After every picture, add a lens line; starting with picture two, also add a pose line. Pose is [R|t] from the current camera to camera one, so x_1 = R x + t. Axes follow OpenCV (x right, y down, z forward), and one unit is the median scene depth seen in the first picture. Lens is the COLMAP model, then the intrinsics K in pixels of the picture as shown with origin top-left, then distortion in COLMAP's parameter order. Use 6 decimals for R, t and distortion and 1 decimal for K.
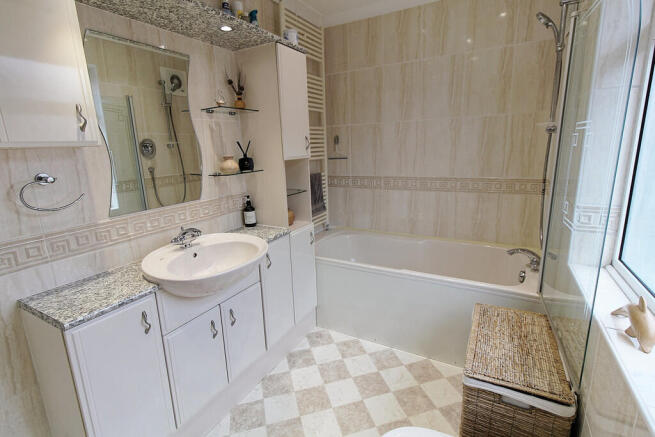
lens RADIAL K [[303.9, 0, 320.4], [0, 303.9, 209.3], [0, 0, 1]] dist [-0.001002, 0.000170]
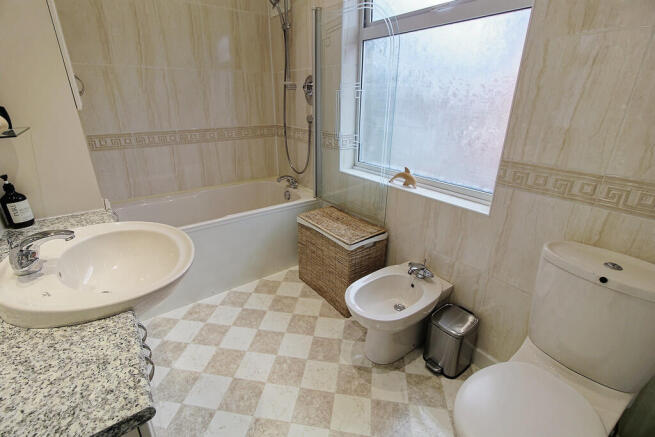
lens RADIAL K [[303.9, 0, 320.4], [0, 303.9, 209.3], [0, 0, 1]] dist [-0.001002, 0.000170]
pose [[0.432936, -0.283391, 0.855720, -0.520969], [0.168864, 0.957988, 0.231826, -0.017474], [-0.885467, 0.044135, 0.462602, 0.222843]]
